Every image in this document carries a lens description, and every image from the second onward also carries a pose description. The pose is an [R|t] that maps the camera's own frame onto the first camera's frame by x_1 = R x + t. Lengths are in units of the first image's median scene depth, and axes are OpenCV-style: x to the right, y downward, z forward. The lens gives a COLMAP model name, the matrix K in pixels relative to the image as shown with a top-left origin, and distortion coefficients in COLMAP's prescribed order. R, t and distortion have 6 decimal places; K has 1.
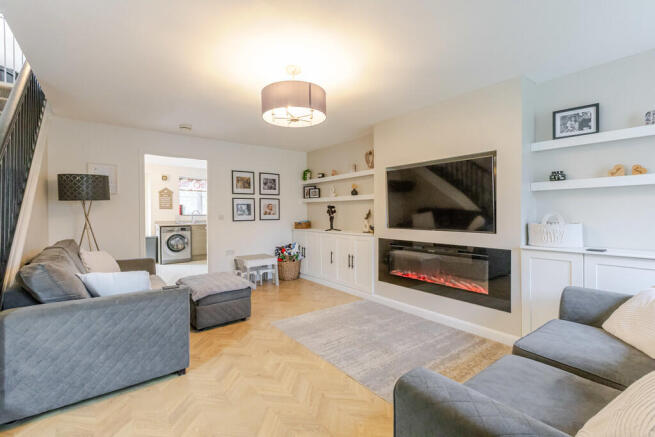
lens RADIAL K [[289.3, 0, 326.5], [0, 289.3, 215.8], [0, 0, 1]] dist [0.000047, 0.000023]
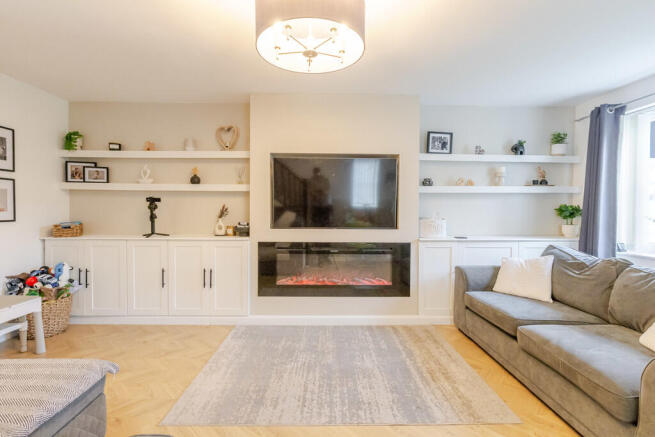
lens RADIAL K [[301.9, 0, 330.4], [0, 301.9, 214.1], [0, 0, 1]] dist [-0.008865, -0.000098]
pose [[0.599644, -0.011035, 0.800191, -0.370245], [-0.000455, 0.999900, 0.014129, -0.009811], [-0.800267, -0.008837, 0.599579, 0.374215]]
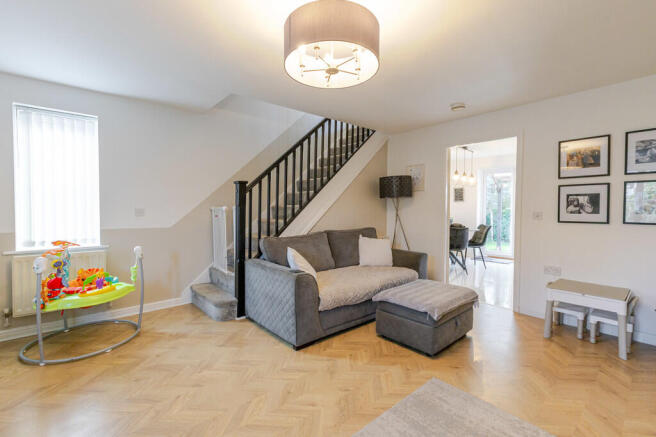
lens RADIAL K [[289.7, 0, 325.0], [0, 289.7, 214.9], [0, 0, 1]] dist [0.000047, 0.000023]
pose [[0.056937, 0.032309, -0.997855, 0.365385], [-0.016830, 0.999365, 0.031397, -0.011580], [0.998236, 0.015006, 0.057445, 0.604885]]
